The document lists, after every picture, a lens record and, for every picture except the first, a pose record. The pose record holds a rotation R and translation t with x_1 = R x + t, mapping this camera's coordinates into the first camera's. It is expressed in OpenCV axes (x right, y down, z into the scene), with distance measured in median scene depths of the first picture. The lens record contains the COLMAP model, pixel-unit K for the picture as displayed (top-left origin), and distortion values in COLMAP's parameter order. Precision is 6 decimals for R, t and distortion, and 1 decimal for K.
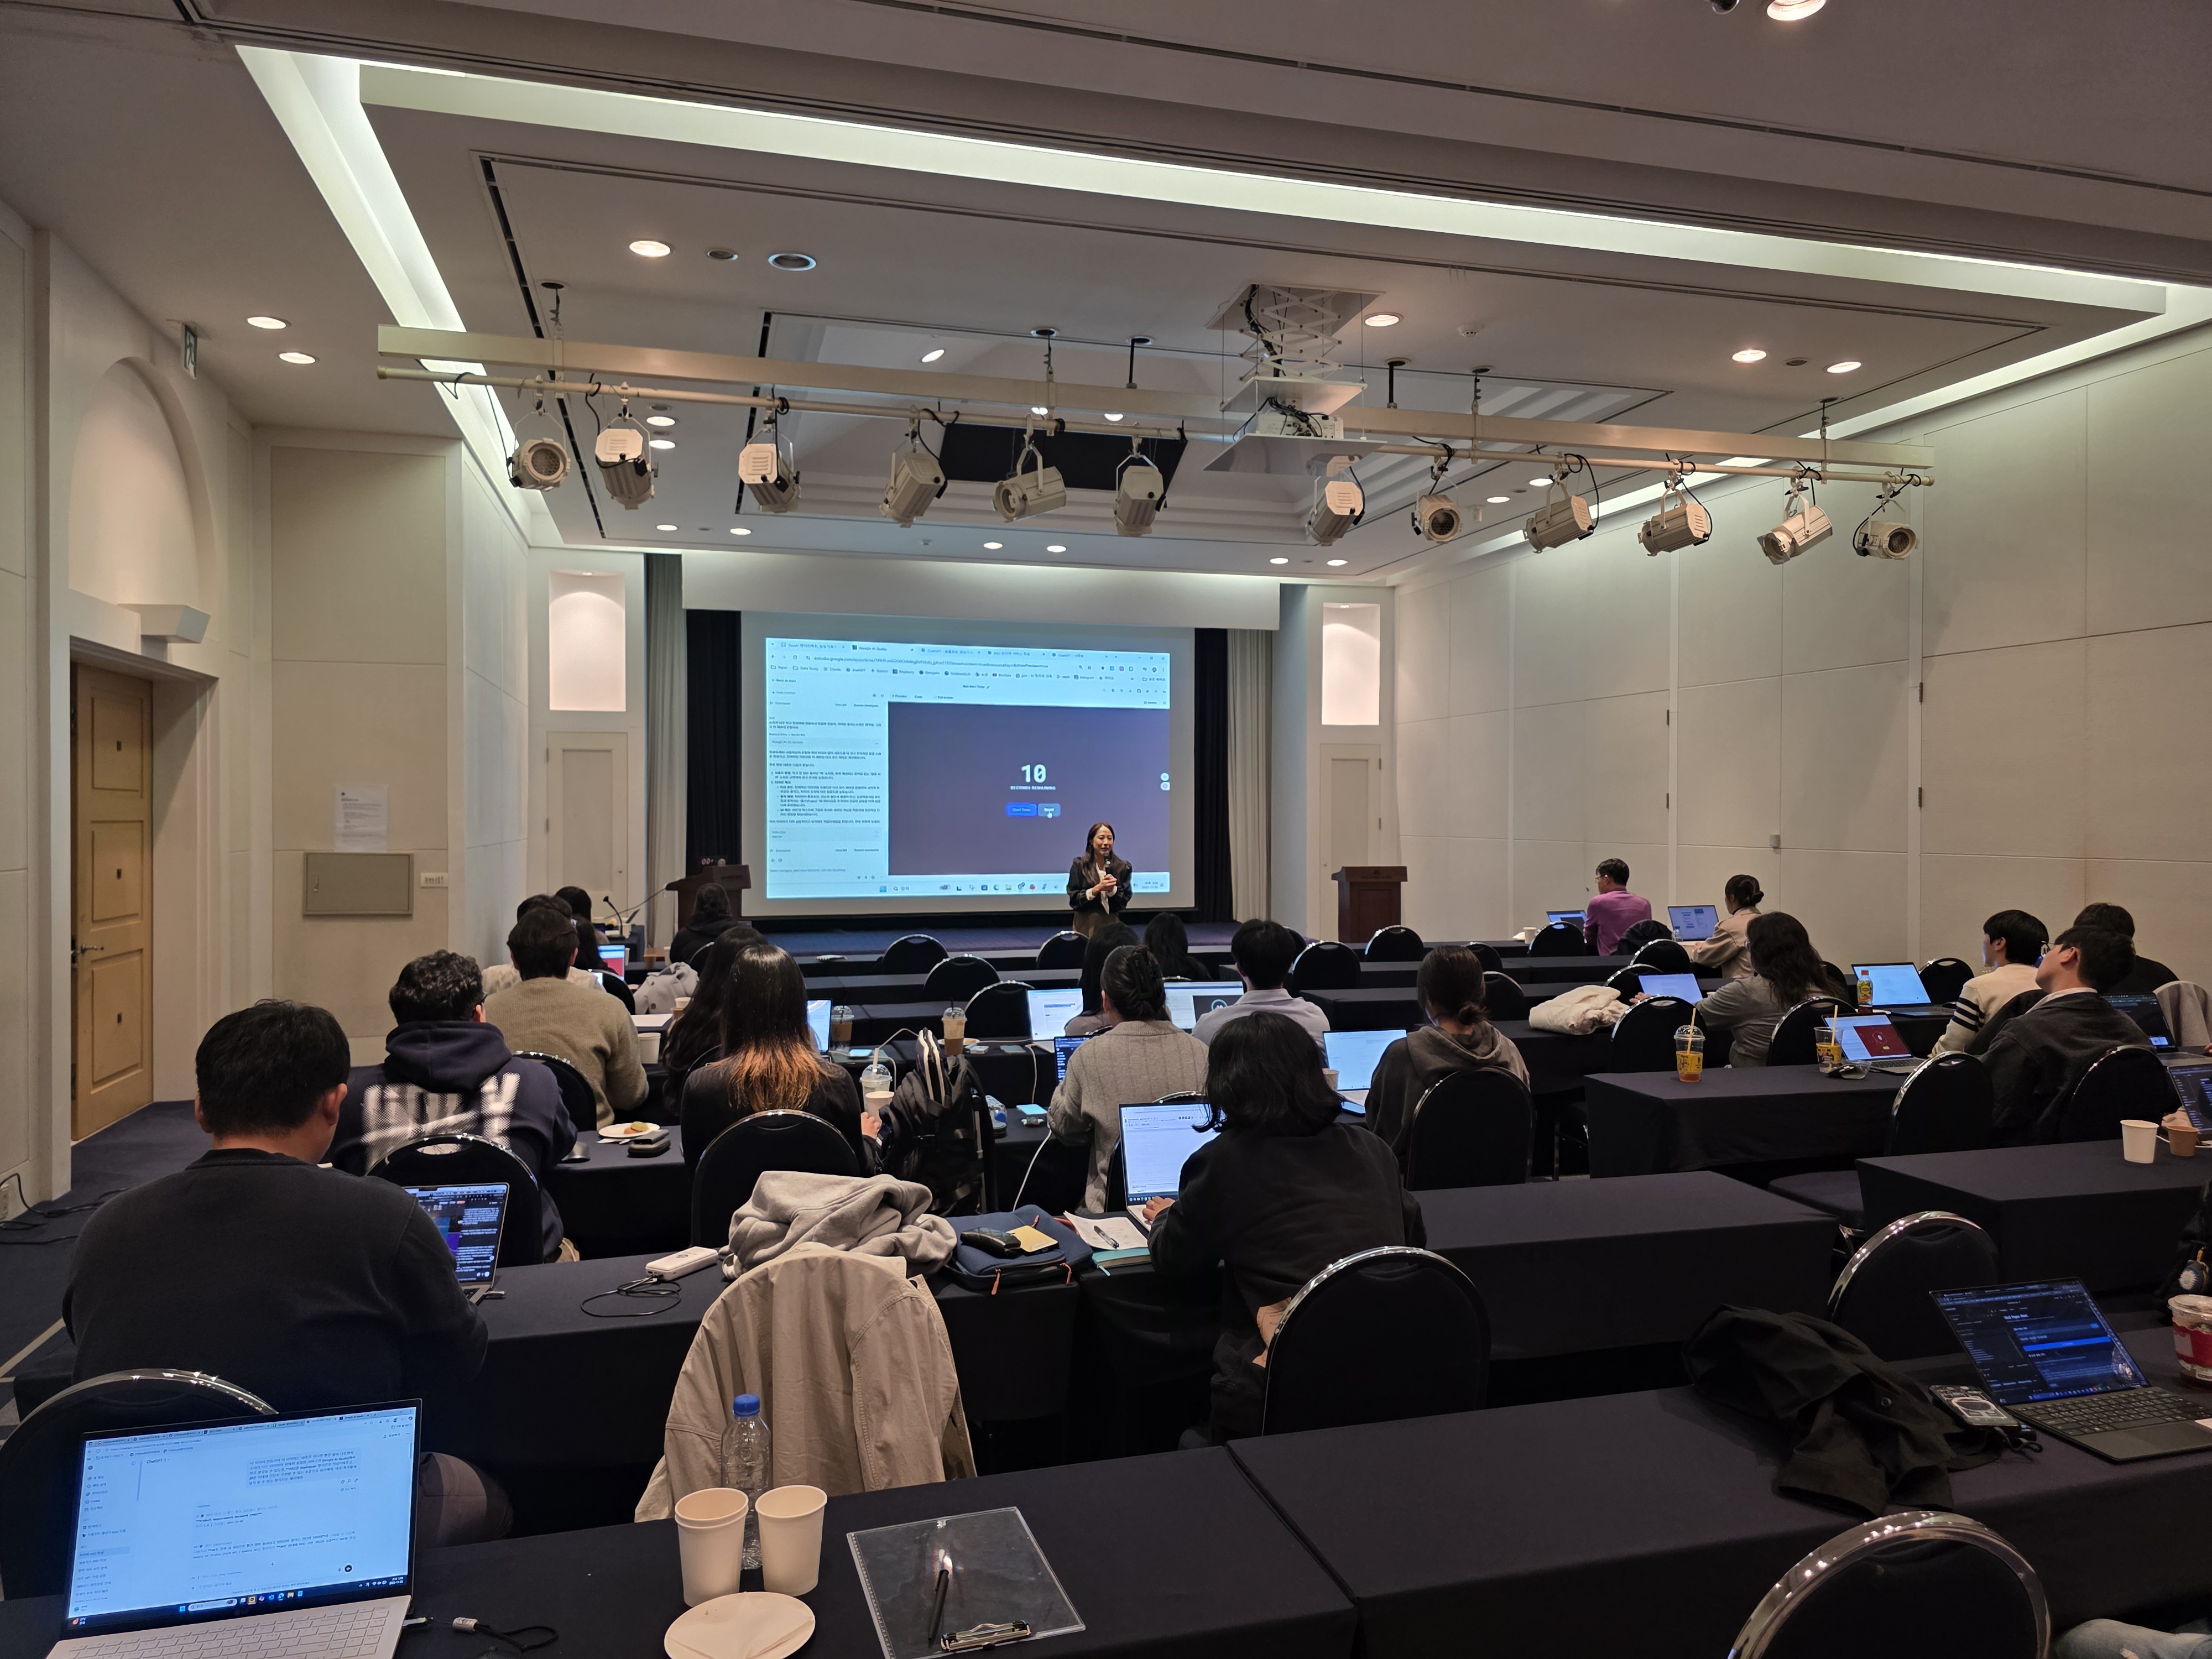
lens RADIAL K [[1482.1, 0, 1113.2], [0, 1482.1, 826.6], [0, 0, 1]] dist [0.063864, -0.063617]
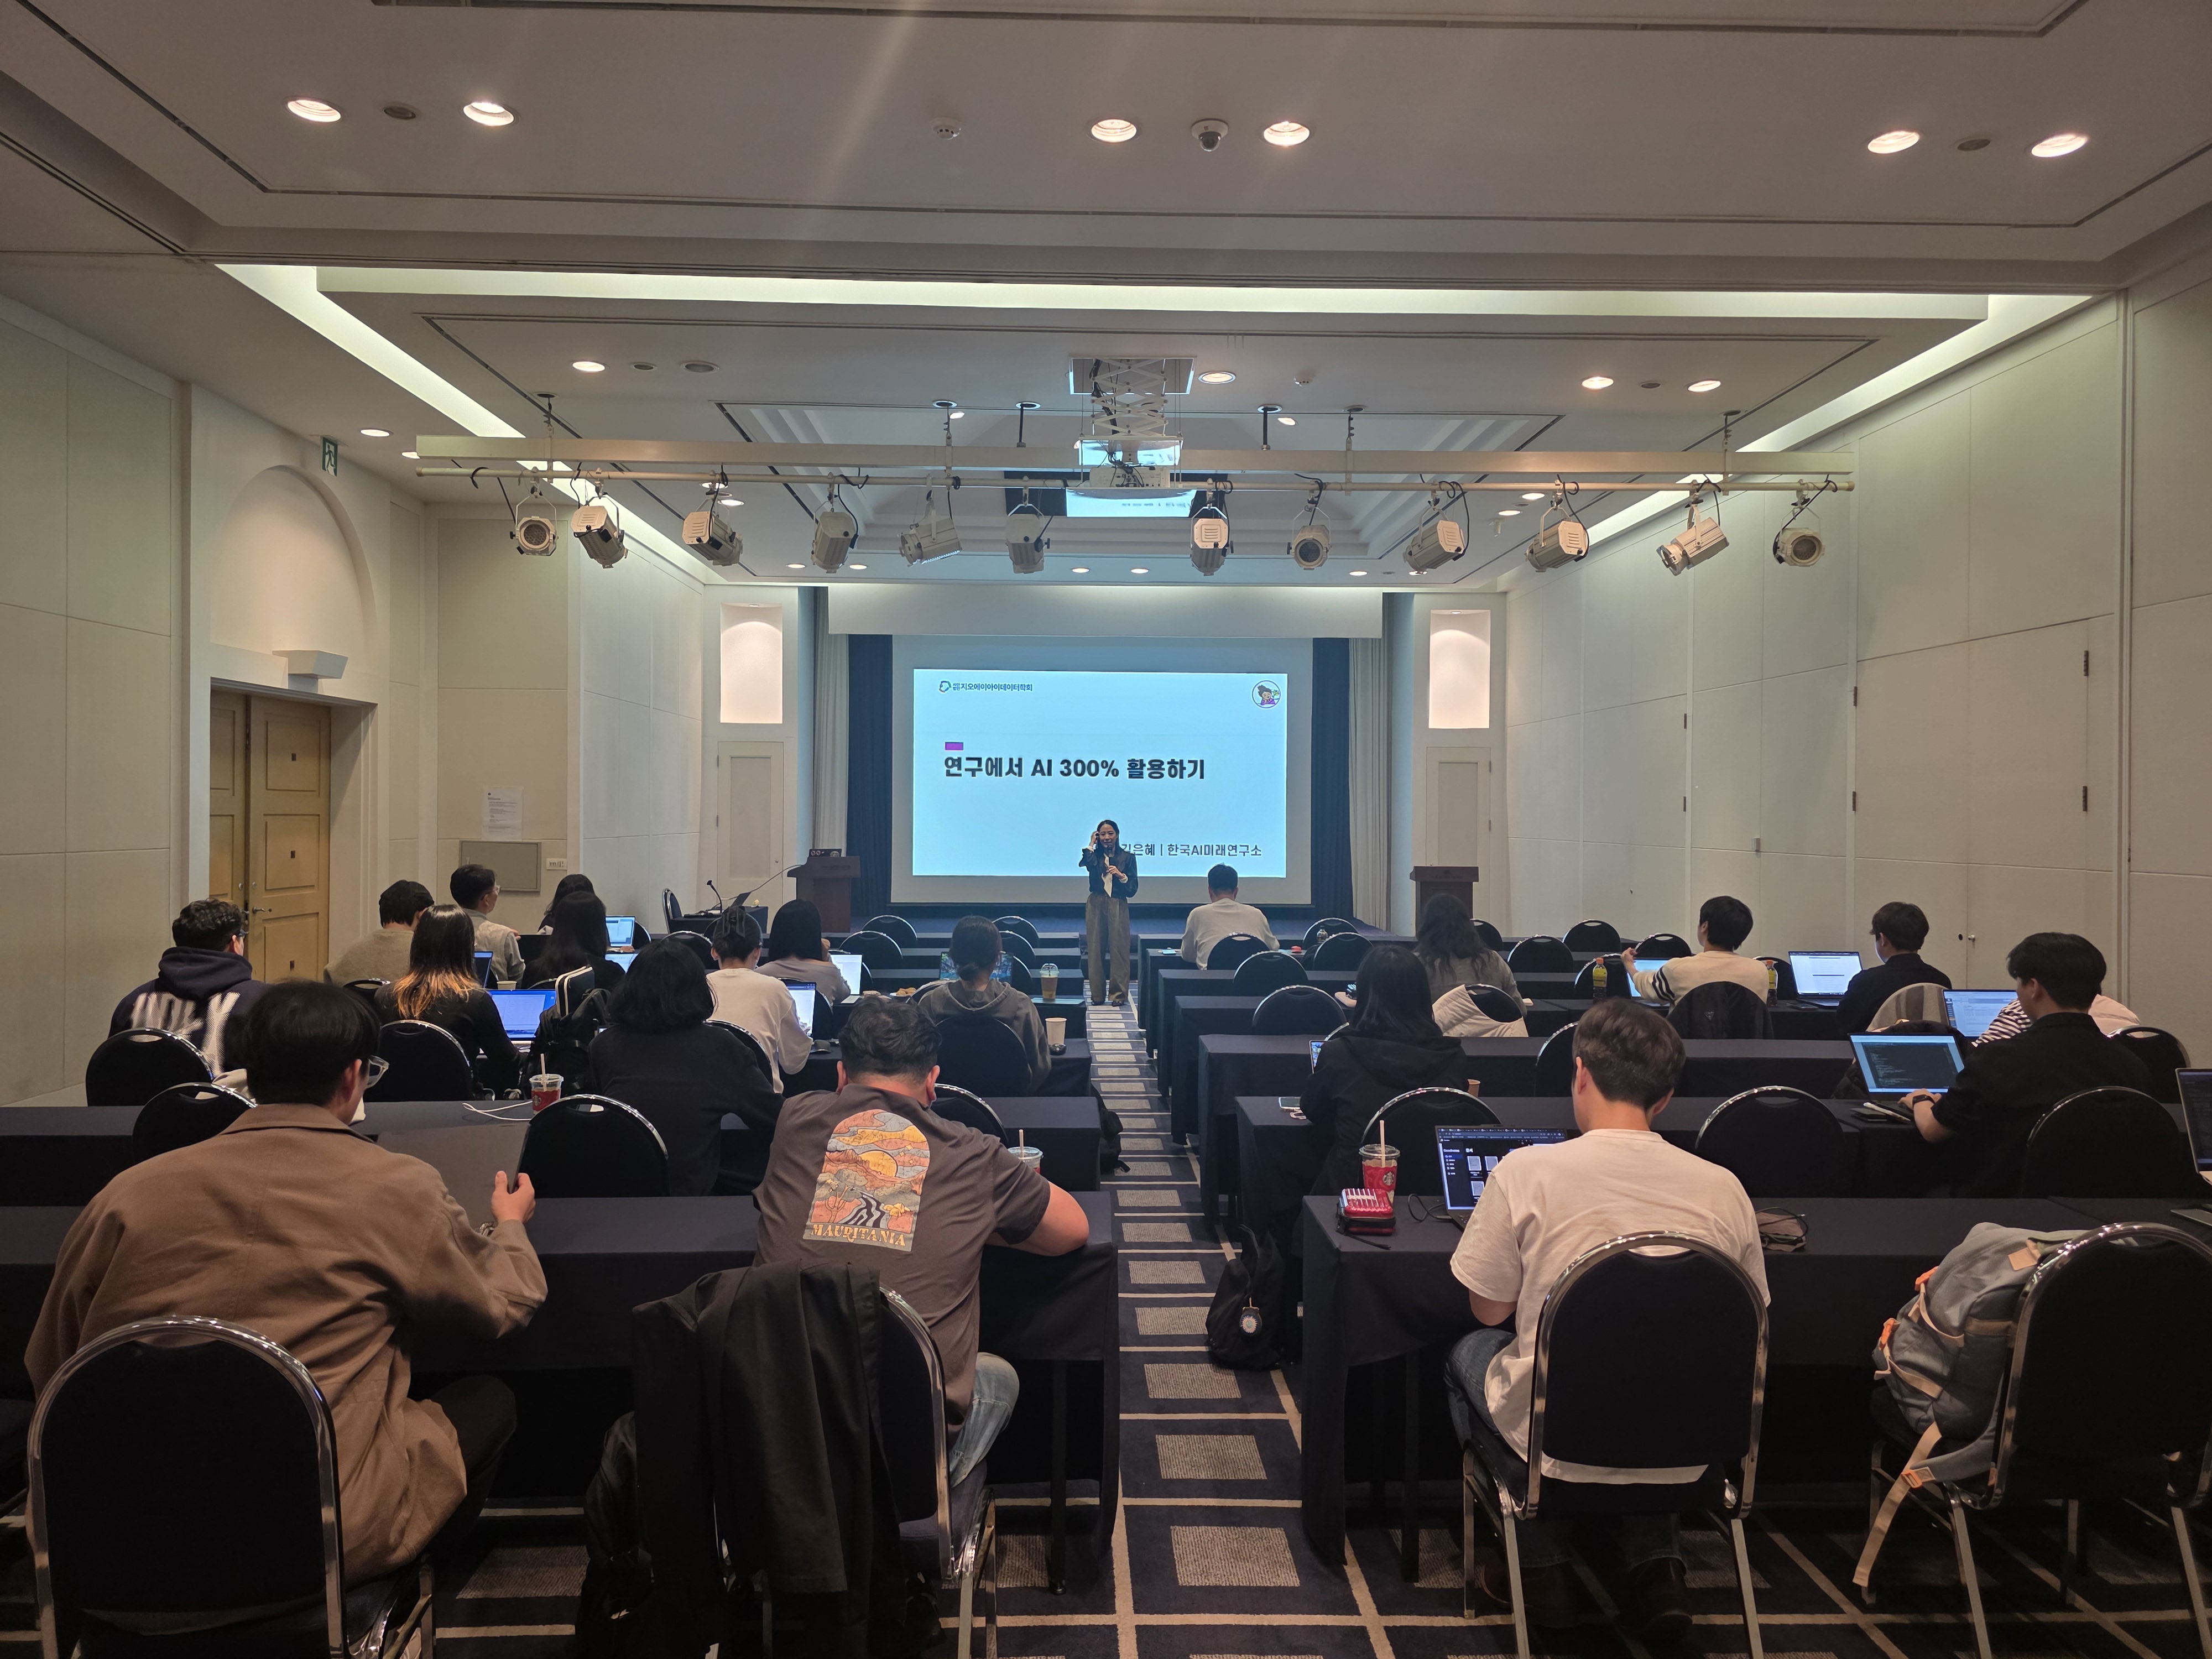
lens RADIAL K [[1480.2, 0, 1116.8], [0, 1480.2, 817.3], [0, 0, 1]] dist [0.068216, -0.067166]
pose [[0.971217, 0.006222, -0.238115, 0.348490], [-0.007783, 0.999954, -0.005618, 0.000604], [0.238069, 0.007309, 0.971221, -0.100876]]
